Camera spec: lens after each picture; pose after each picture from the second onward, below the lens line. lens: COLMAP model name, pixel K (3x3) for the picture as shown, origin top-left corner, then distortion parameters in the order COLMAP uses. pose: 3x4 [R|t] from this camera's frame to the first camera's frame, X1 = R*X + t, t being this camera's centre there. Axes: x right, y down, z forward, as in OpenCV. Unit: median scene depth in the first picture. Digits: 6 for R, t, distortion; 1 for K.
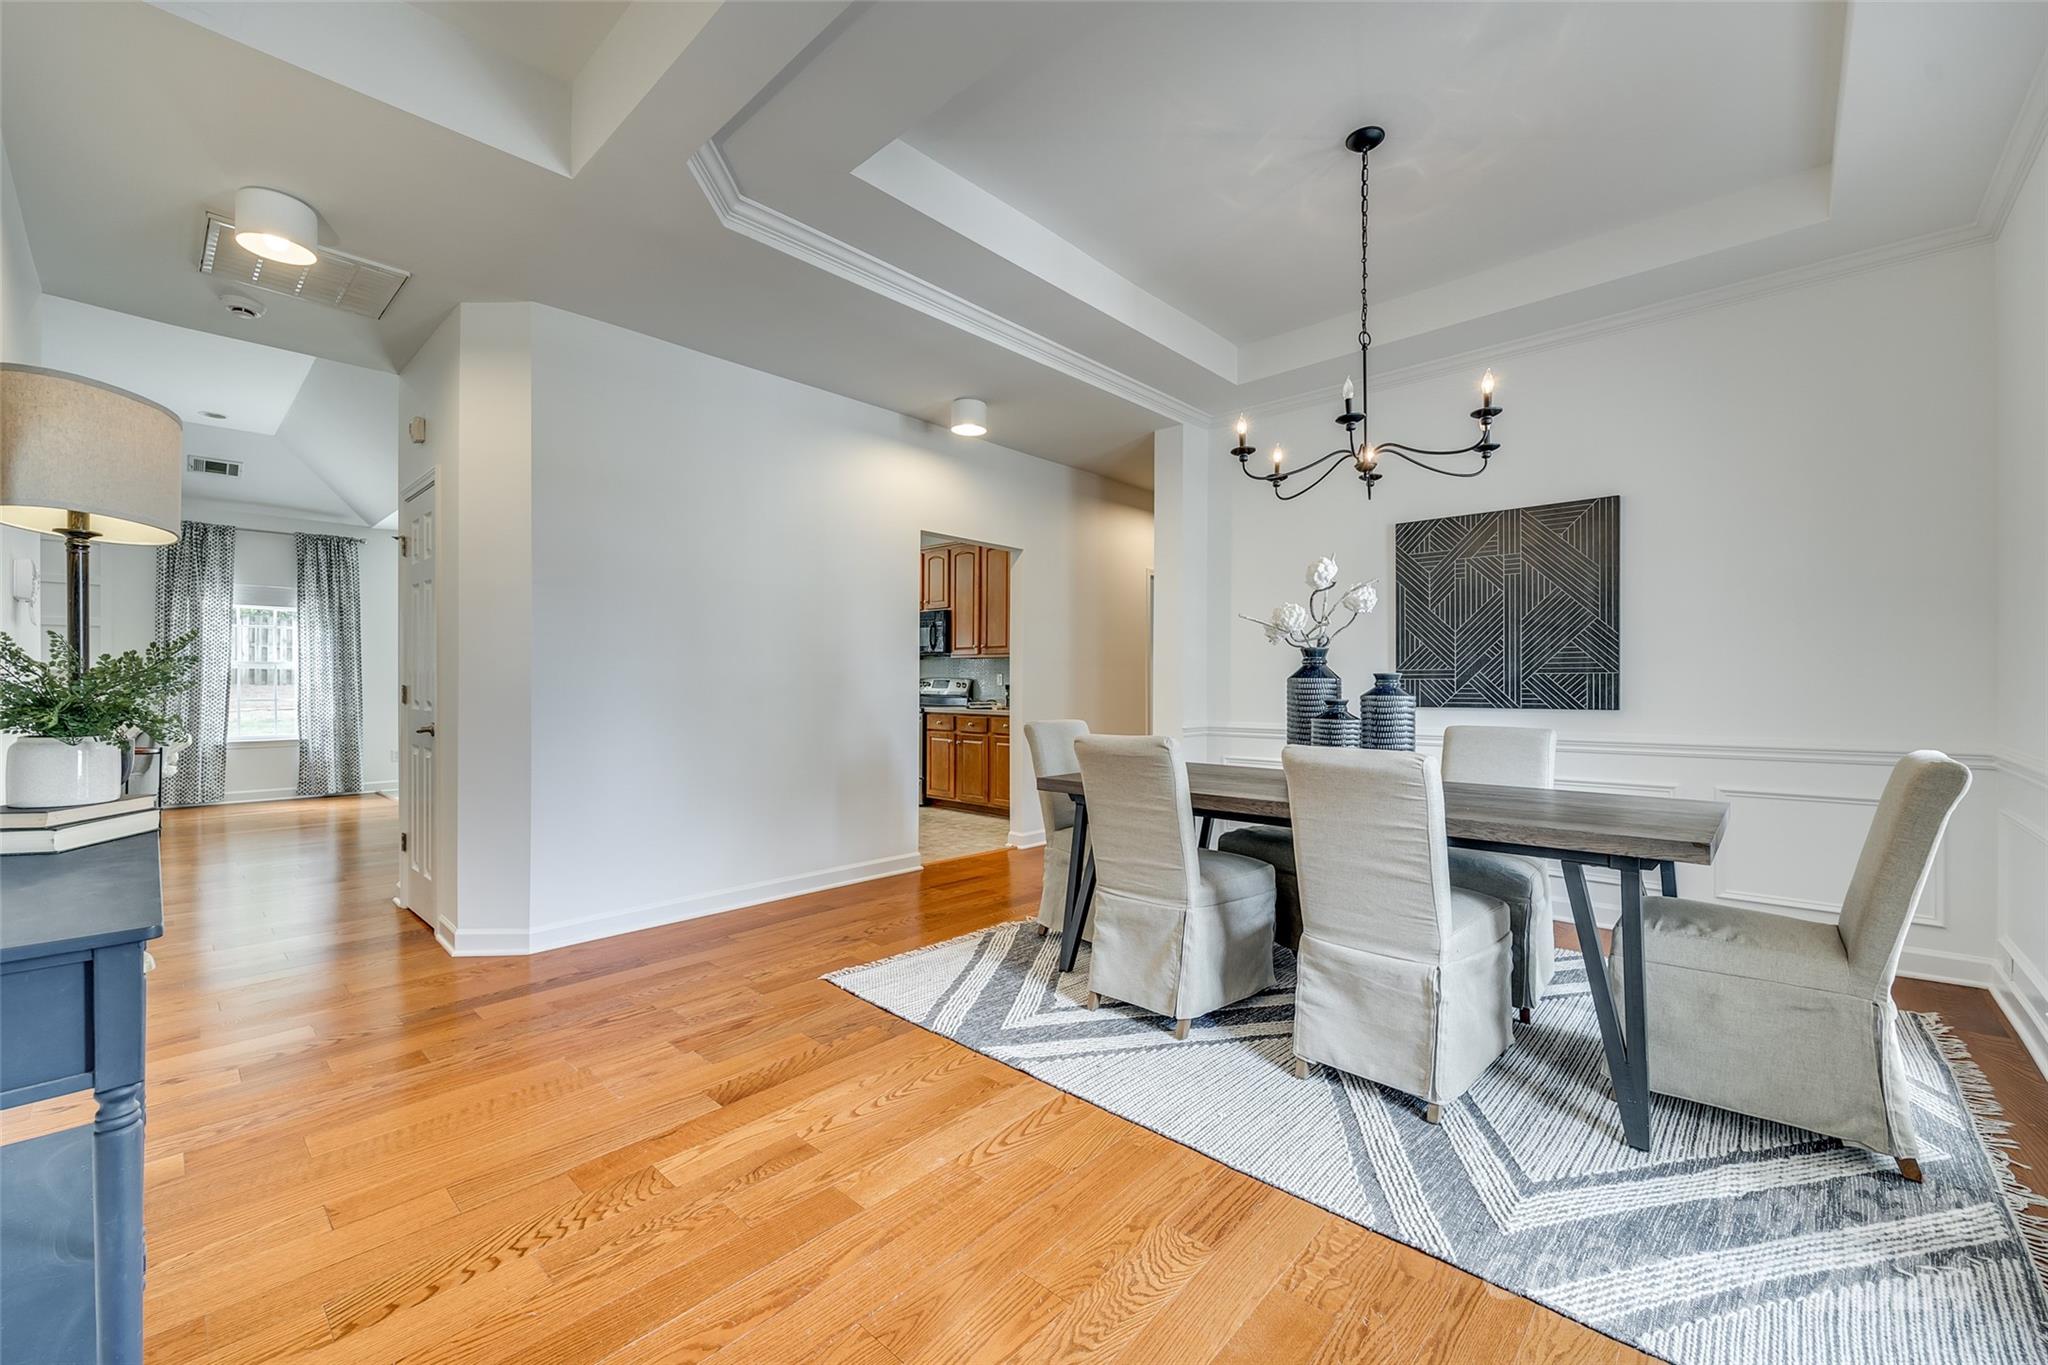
lens RADIAL K [[819.5, 0, 1026.0], [0, 819.5, 686.0], [0, 0, 1]] dist [0.000161, 0.000108]
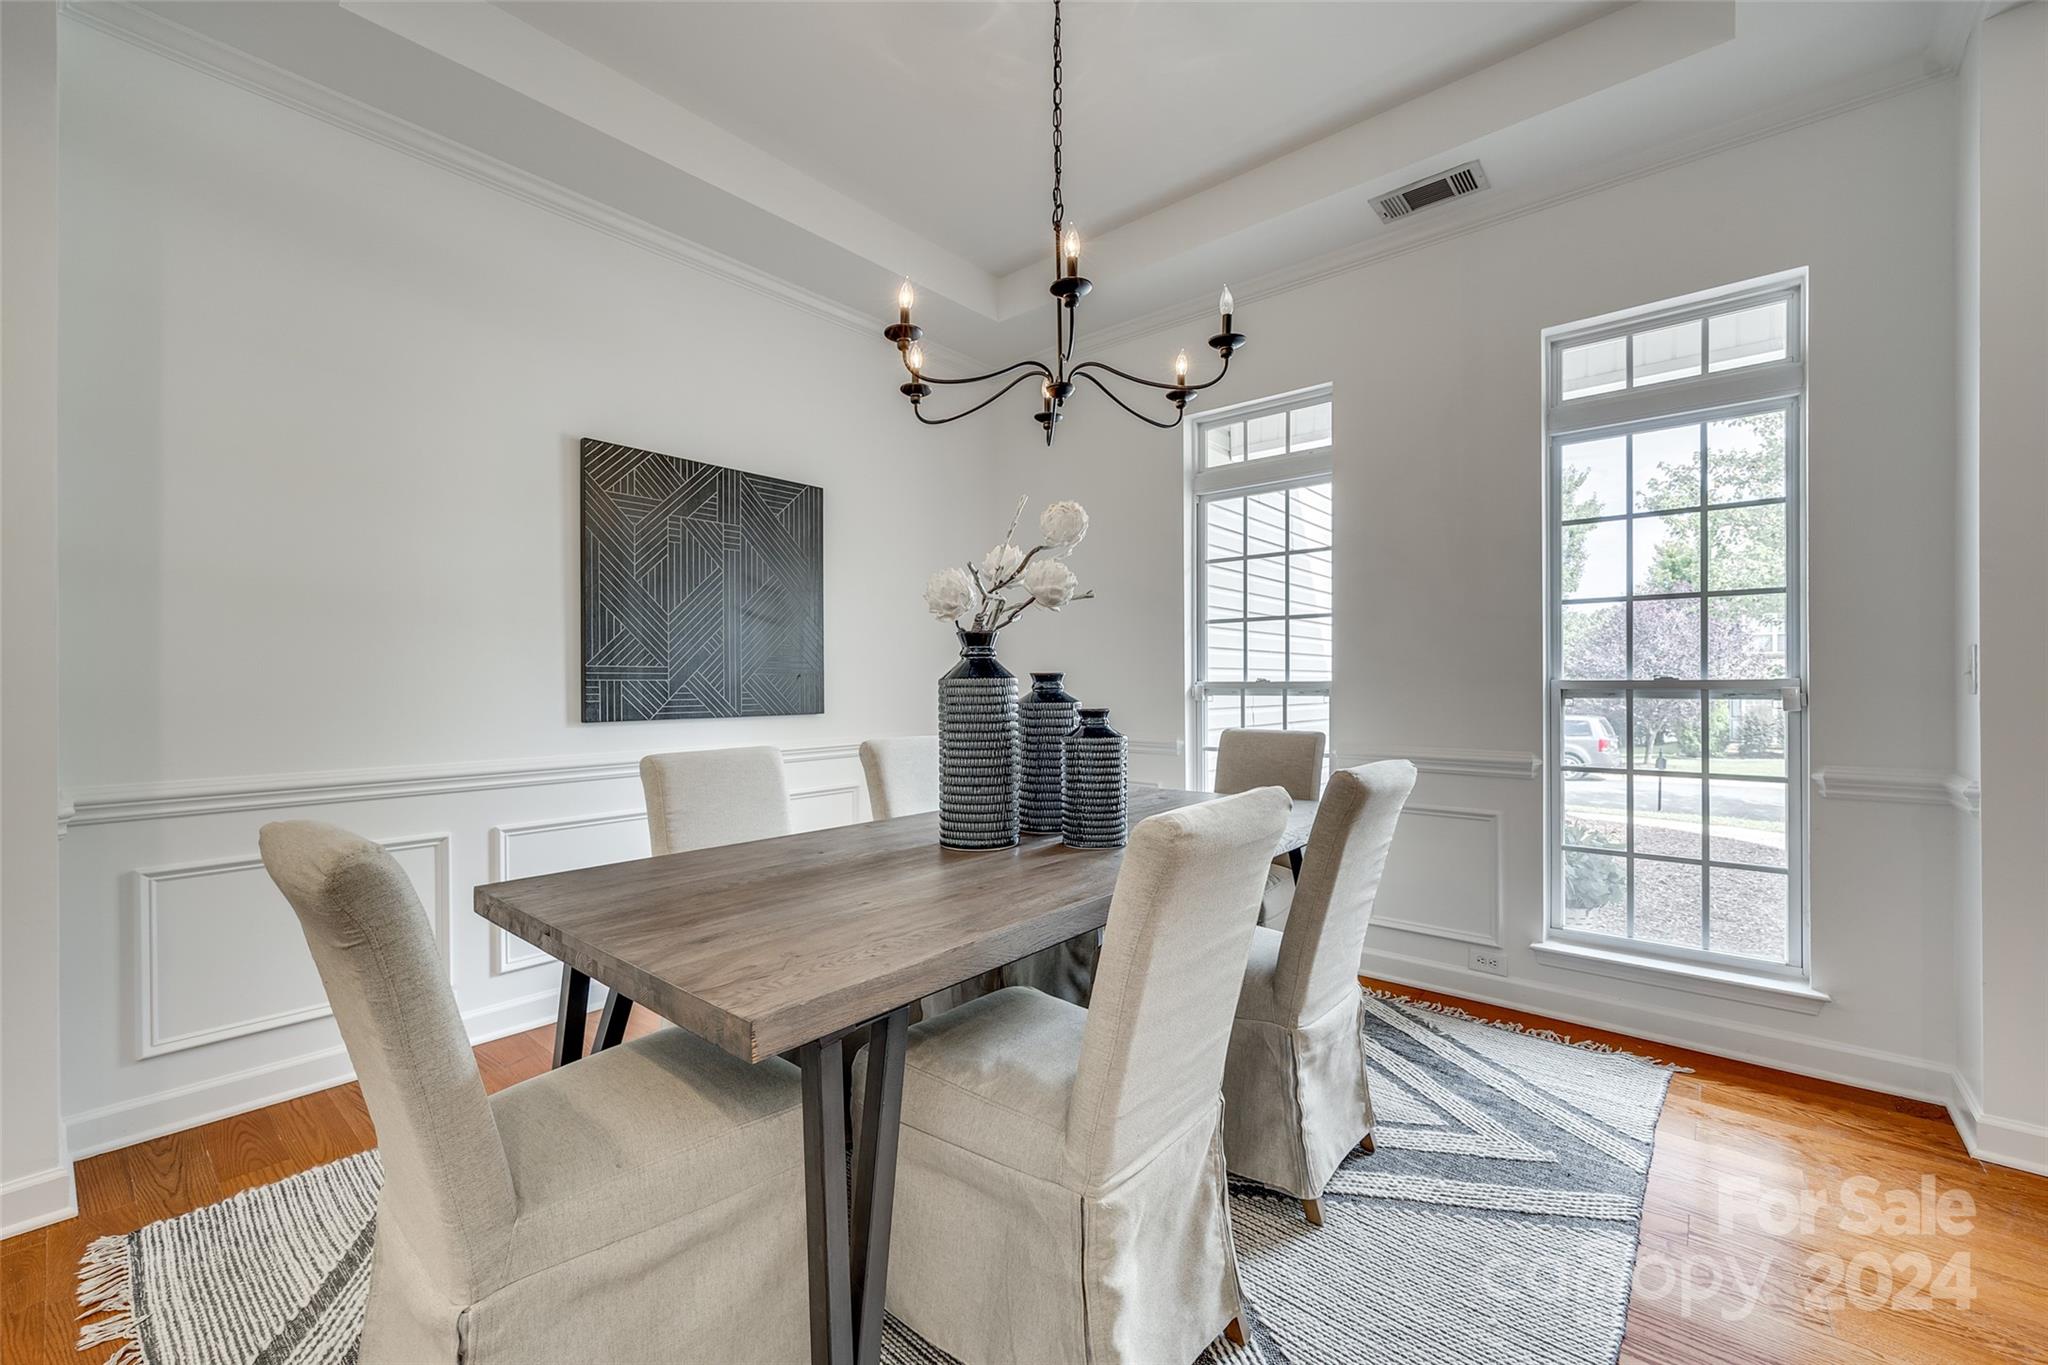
lens RADIAL K [[819.5, 0, 1027.2], [0, 819.5, 682.7], [0, 0, 1]] dist [0.000161, 0.000108]
pose [[-0.048037, 0.002918, 0.998841, -0.243807], [0.004892, 0.999984, -0.002686, -0.003358], [-0.998834, 0.004757, -0.048050, 0.808876]]
